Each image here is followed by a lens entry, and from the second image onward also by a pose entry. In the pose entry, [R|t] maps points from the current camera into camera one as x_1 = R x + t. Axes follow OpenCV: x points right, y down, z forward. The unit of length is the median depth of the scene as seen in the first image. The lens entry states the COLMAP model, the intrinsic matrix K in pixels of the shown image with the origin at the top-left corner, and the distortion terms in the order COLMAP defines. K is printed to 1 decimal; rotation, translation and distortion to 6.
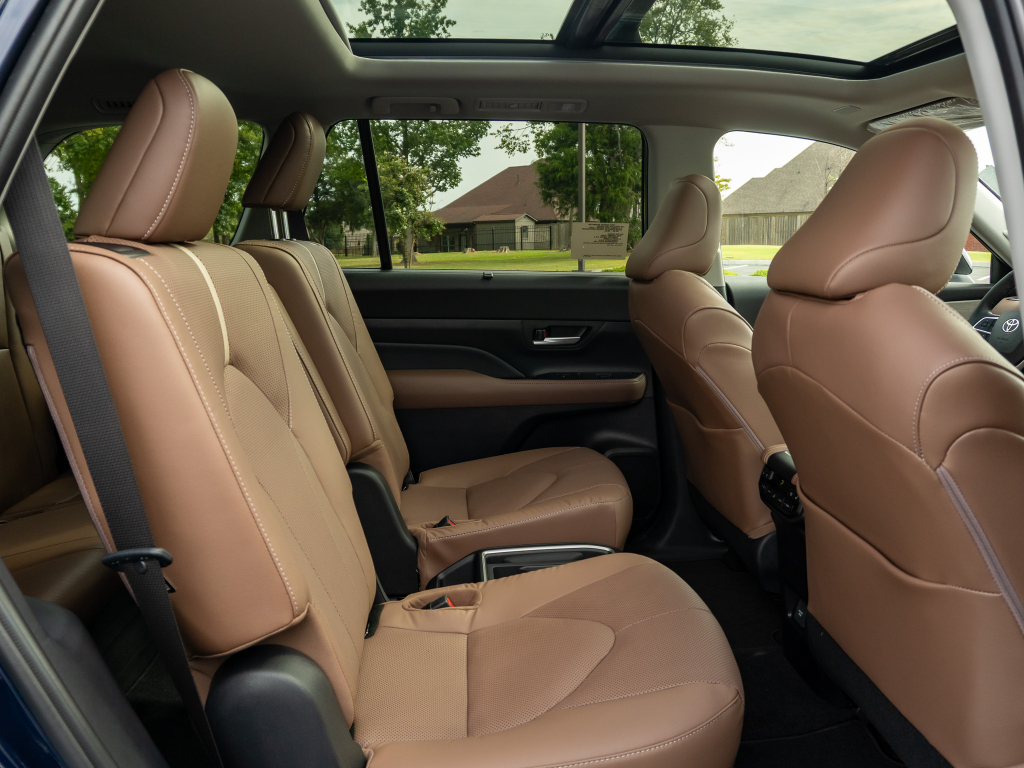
lens RADIAL K [[837.4, 0, 512.0], [0, 837.4, 384.0], [0, 0, 1]] dist [-0.024953, 0.007084]
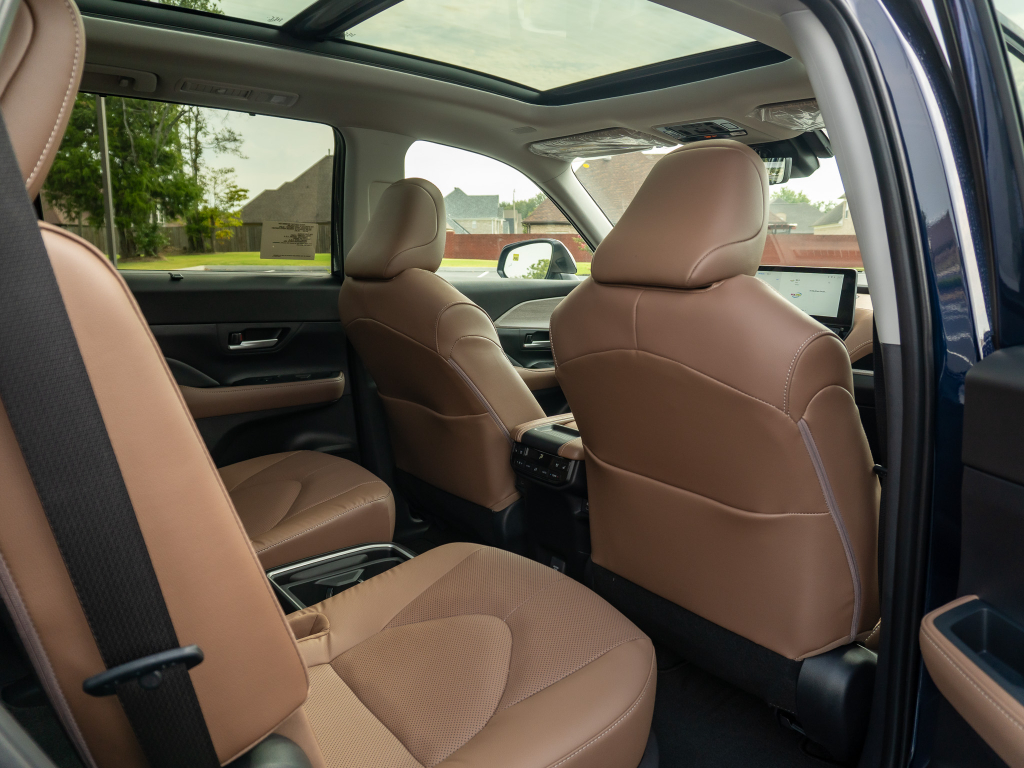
lens RADIAL K [[770.1, 0, 512.0], [0, 770.1, 384.0], [0, 0, 1]] dist [-0.016392, -0.005835]
pose [[0.832975, -0.079027, 0.547638, -0.188603], [0.076856, 0.996679, 0.026925, -0.007280], [-0.547947, 0.019662, 0.836282, 0.105240]]
